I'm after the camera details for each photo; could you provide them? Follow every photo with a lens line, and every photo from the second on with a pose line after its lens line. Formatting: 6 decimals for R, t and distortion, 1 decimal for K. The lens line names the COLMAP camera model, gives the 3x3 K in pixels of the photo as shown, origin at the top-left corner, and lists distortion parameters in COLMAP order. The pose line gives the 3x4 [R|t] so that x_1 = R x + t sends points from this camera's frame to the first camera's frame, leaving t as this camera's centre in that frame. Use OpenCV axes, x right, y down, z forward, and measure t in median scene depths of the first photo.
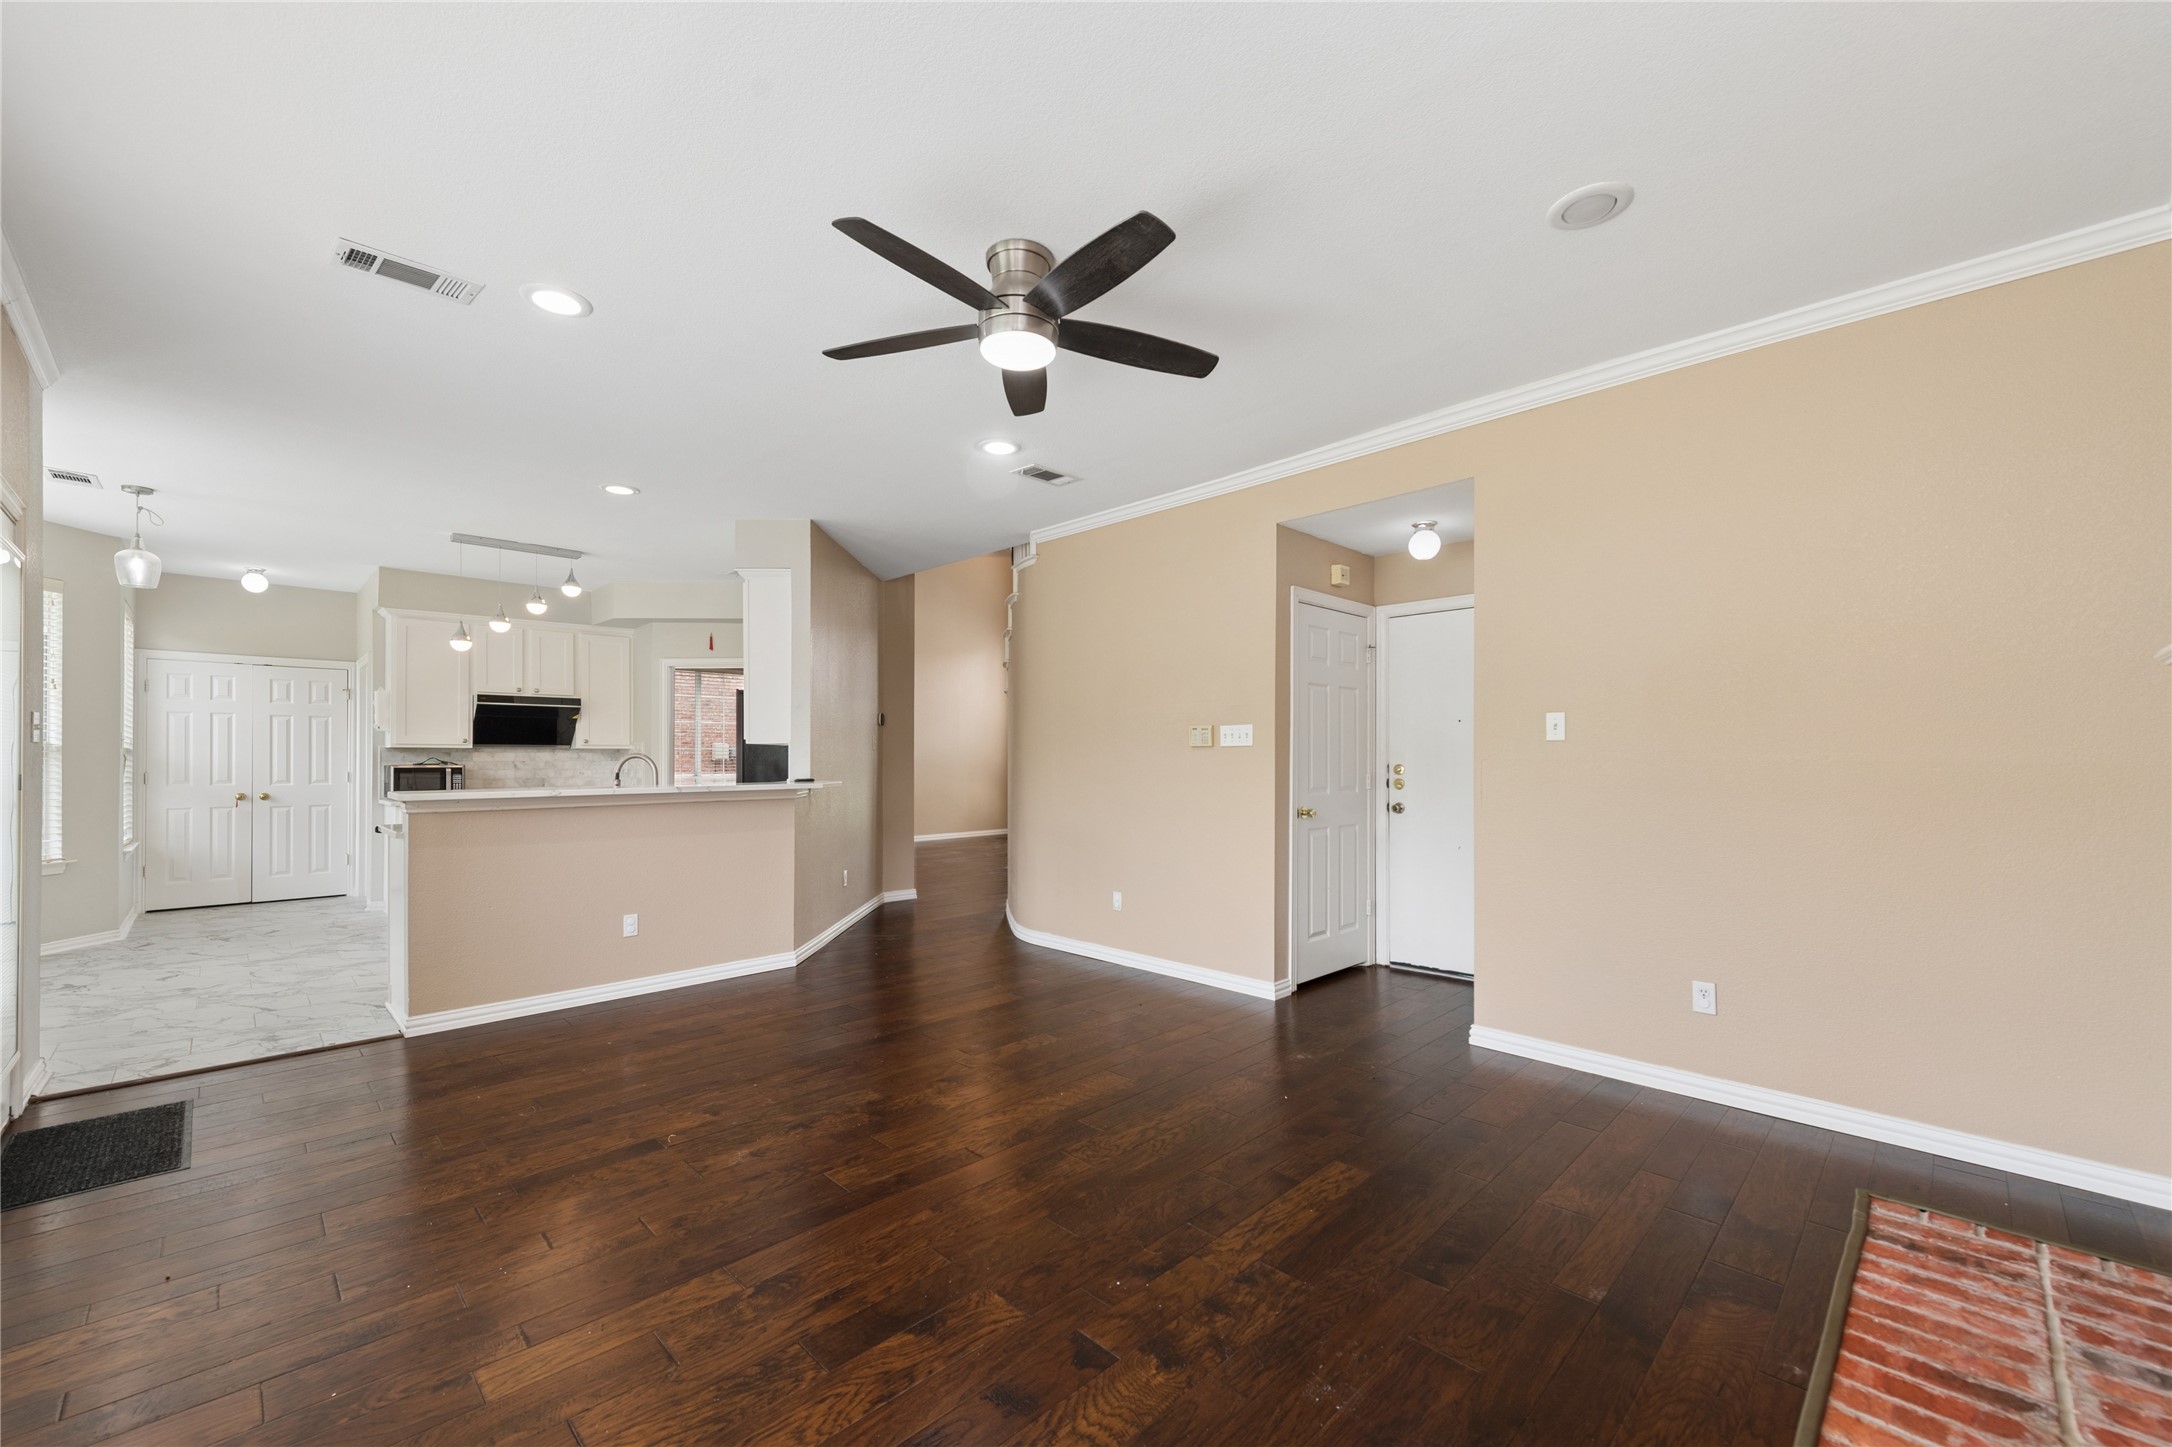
lens RADIAL K [[869.1, 0, 1076.8], [0, 869.1, 754.2], [0, 0, 1]] dist [0.008232, -0.000624]
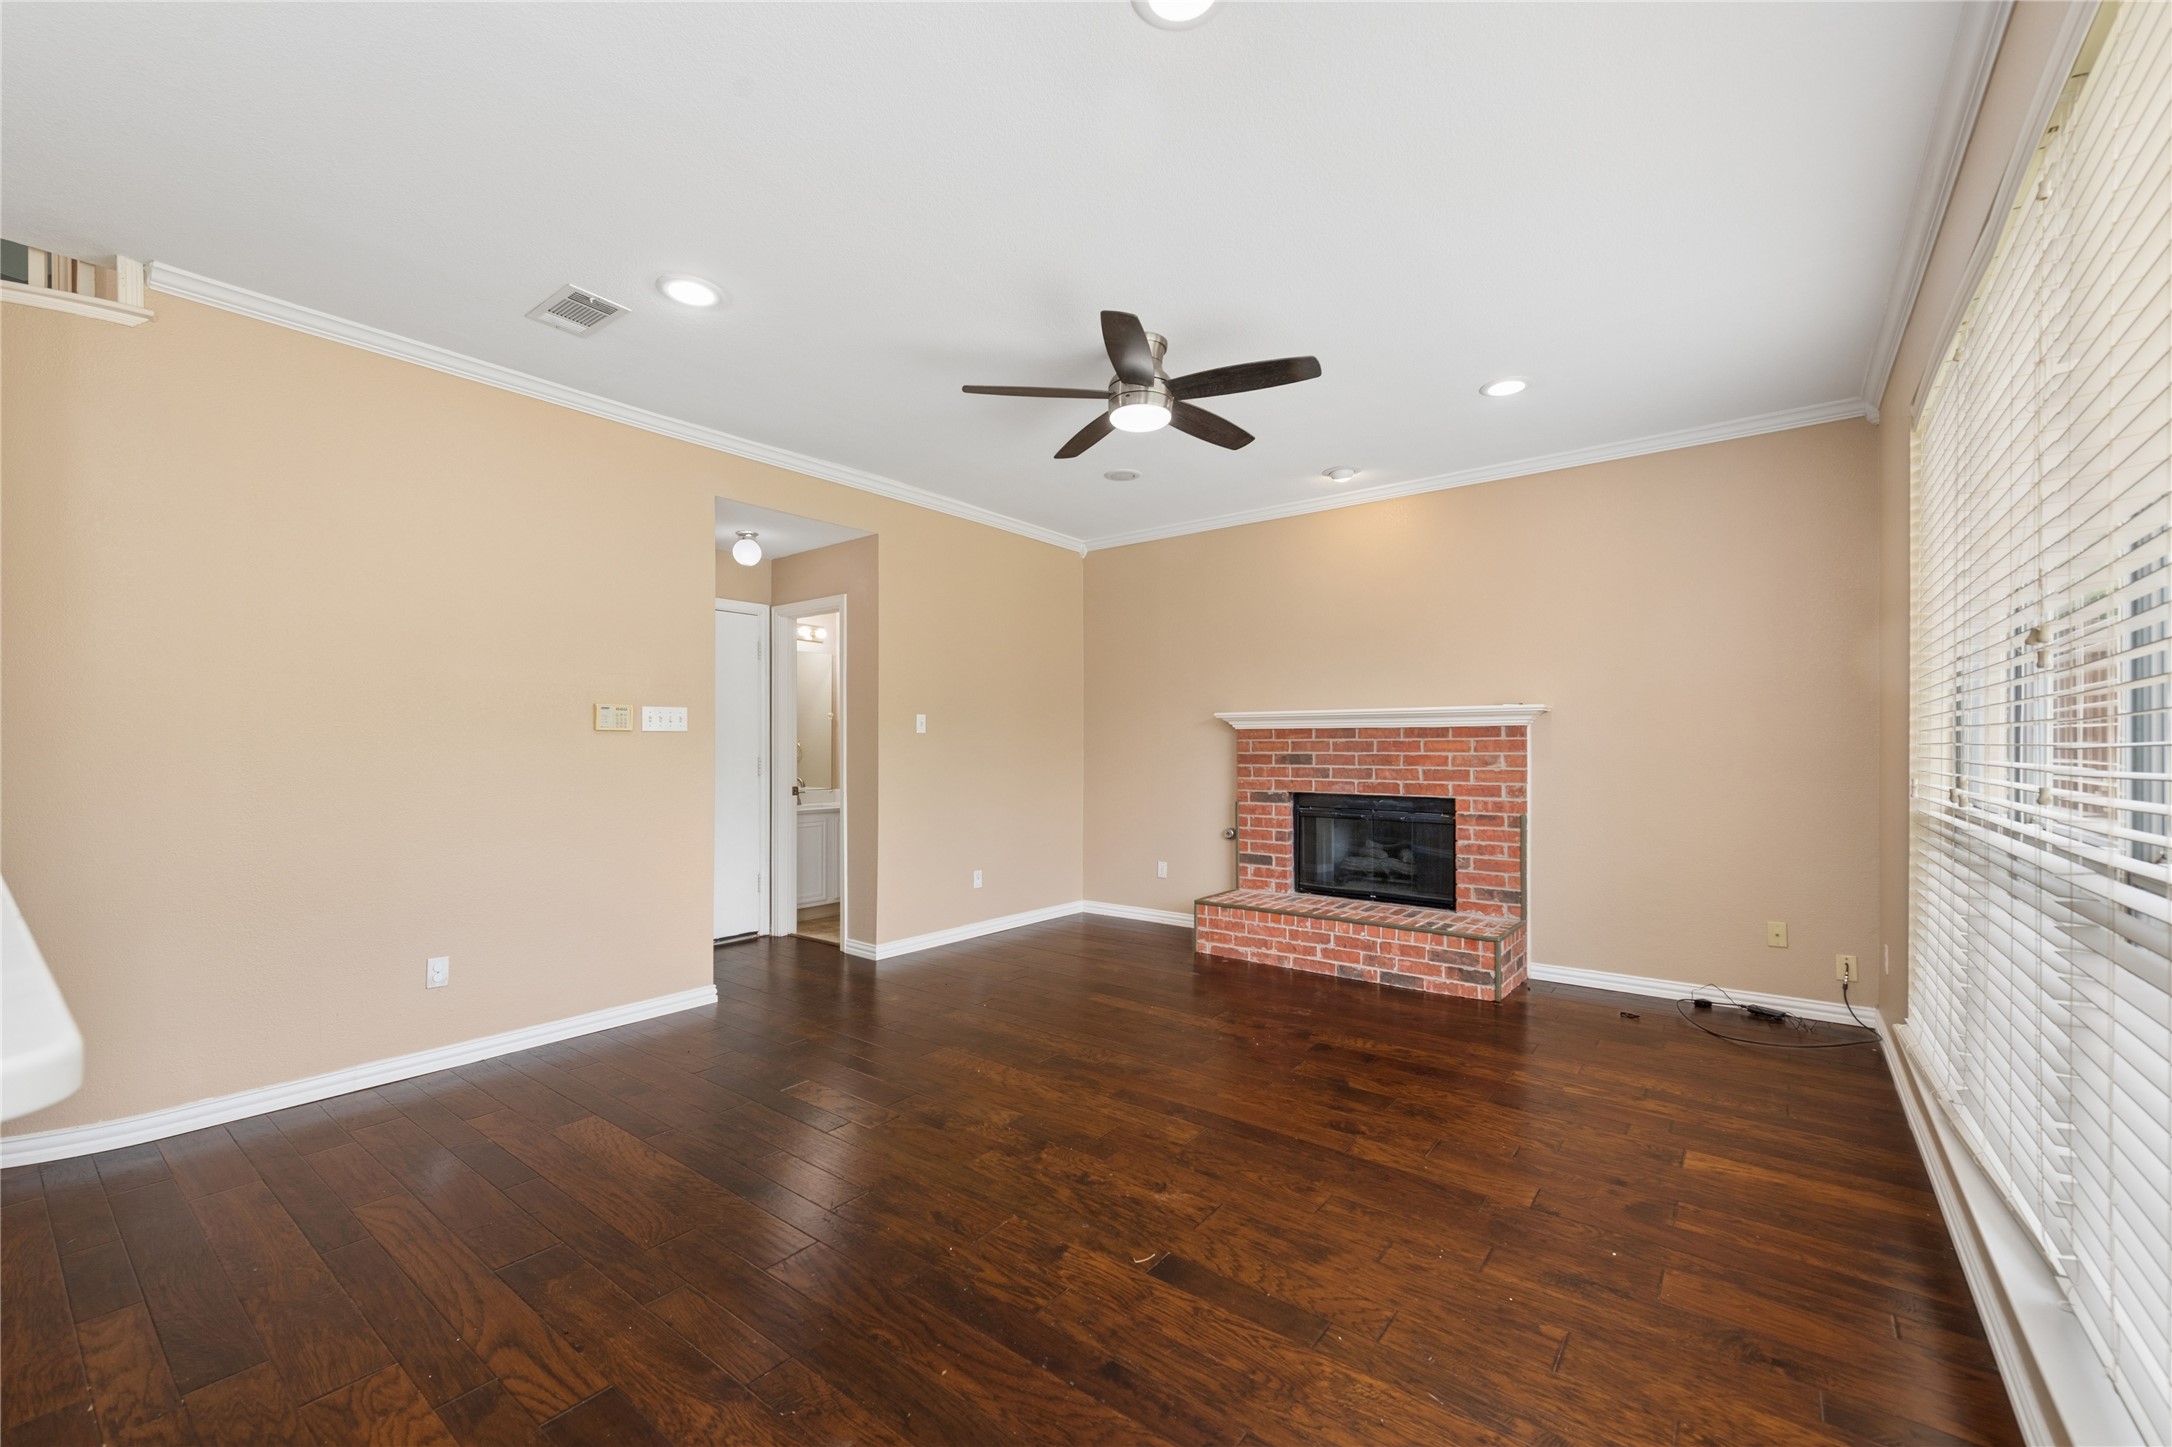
lens RADIAL K [[869.1, 0, 1076.8], [0, 869.1, 754.2], [0, 0, 1]] dist [0.008232, -0.000624]
pose [[-0.129356, -0.007395, 0.991571, -1.188231], [-0.002317, 0.999972, 0.007156, 0.009975], [-0.991596, -0.001372, -0.129369, 1.155477]]
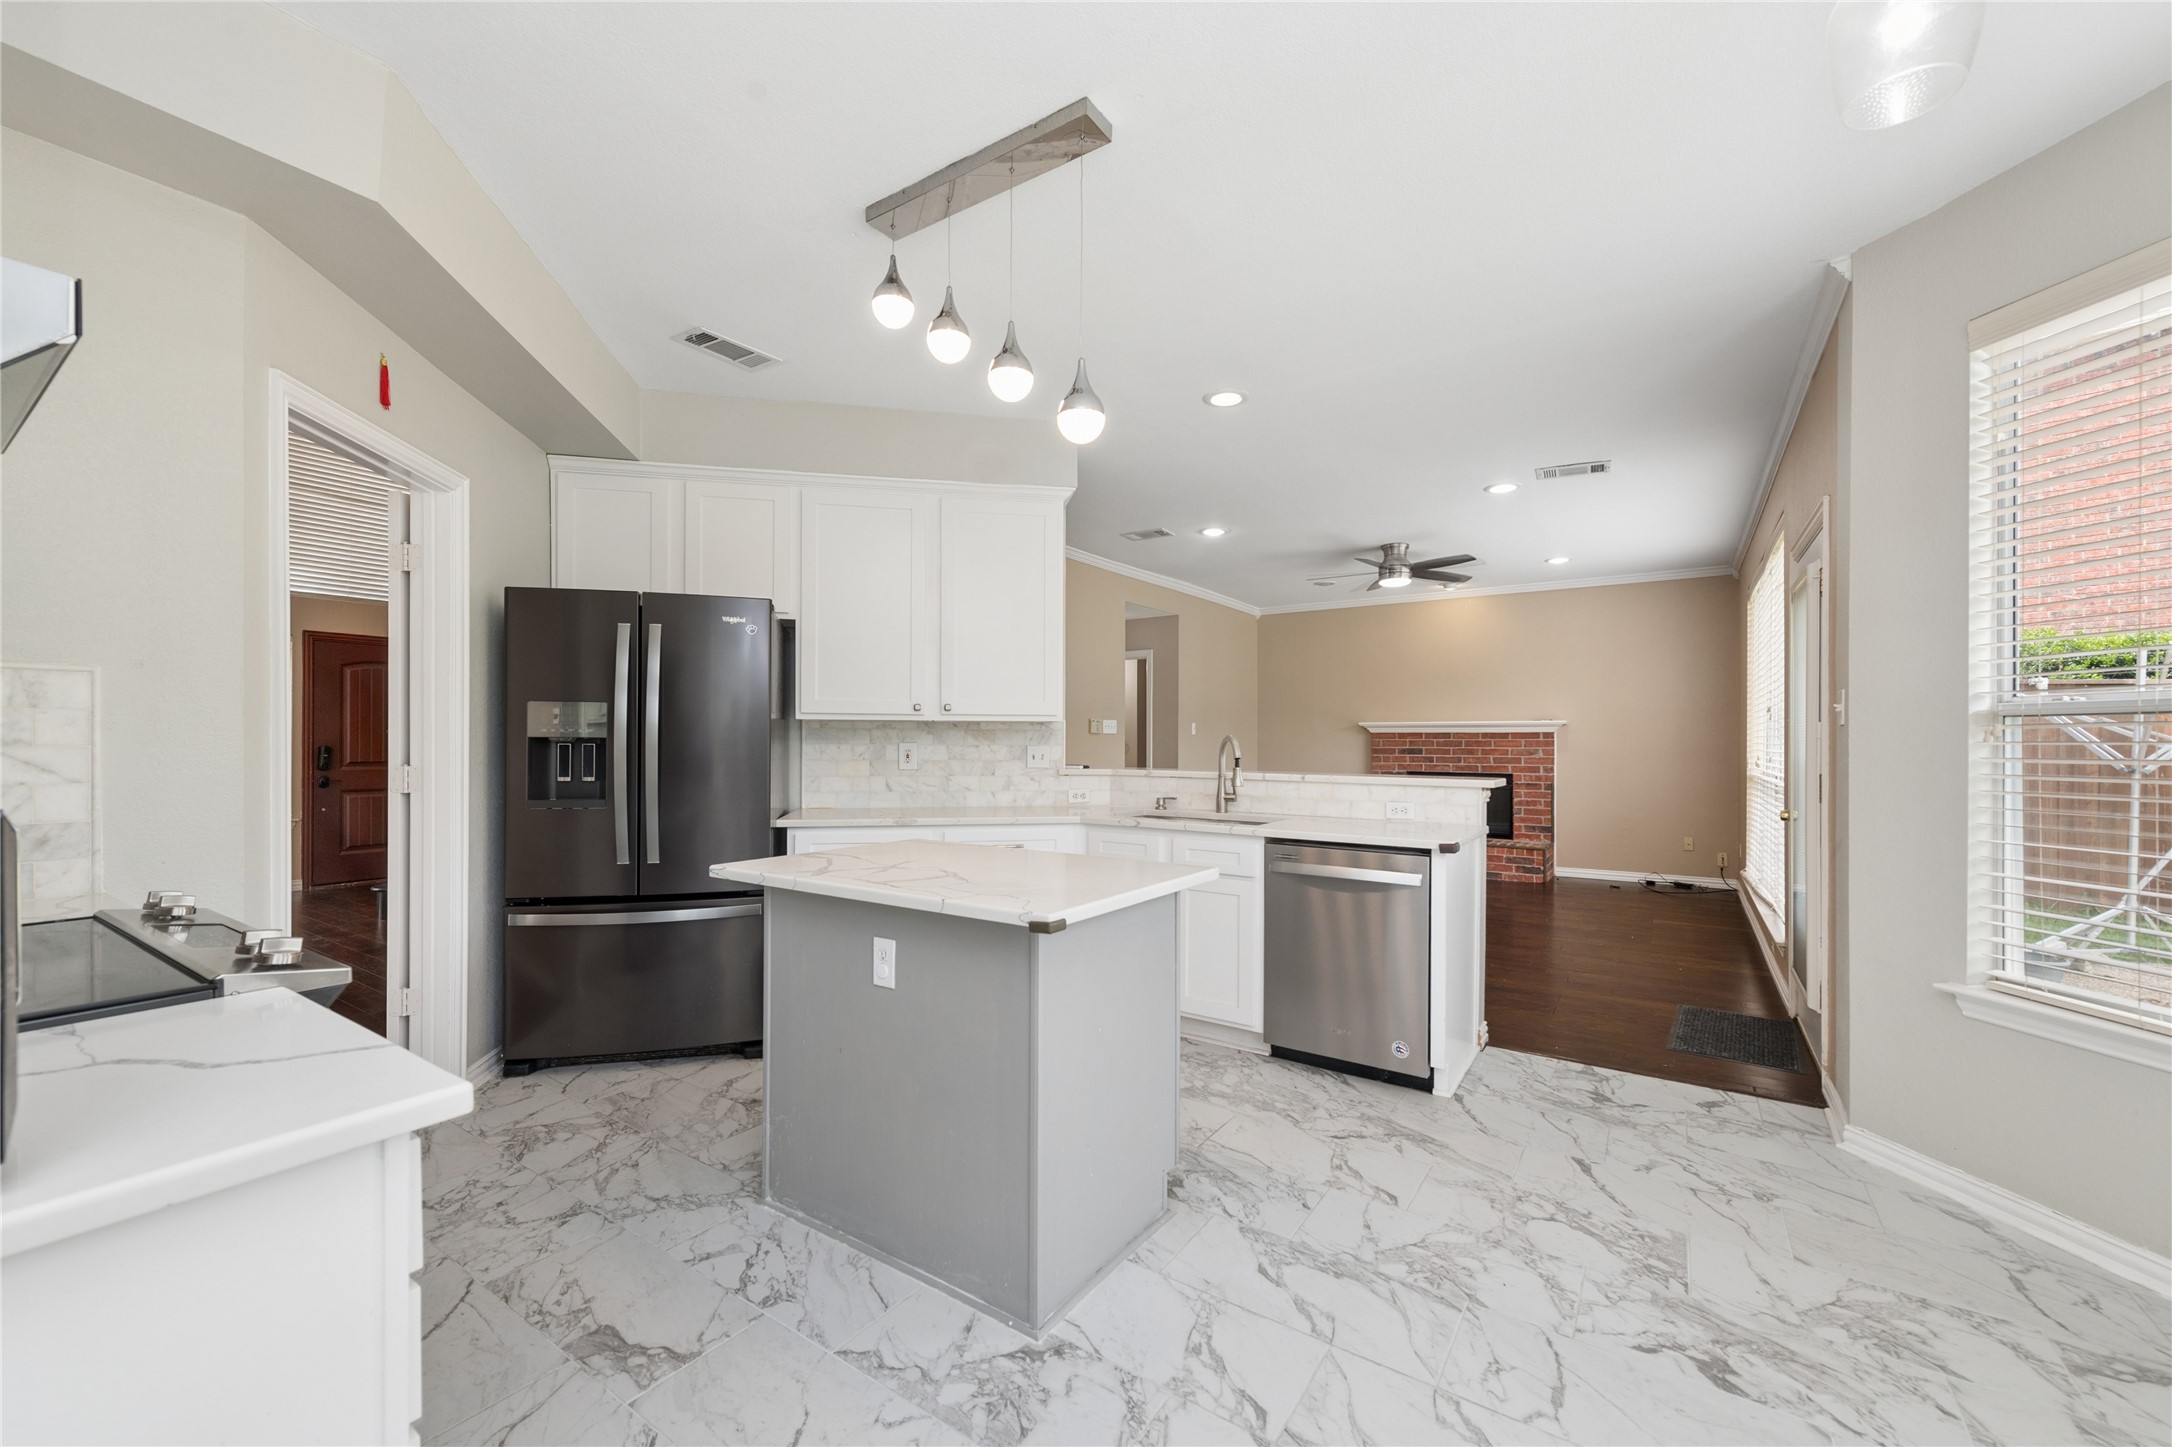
lens RADIAL K [[861.7, 0, 1086.8], [0, 861.7, 739.7], [0, 0, 1]] dist [0.001445, 0.000069]
pose [[-0.201317, 0.003129, 0.979521, -2.166836], [-0.007605, 0.999960, -0.004757, 0.015327], [-0.979497, -0.008407, -0.201285, 2.201924]]
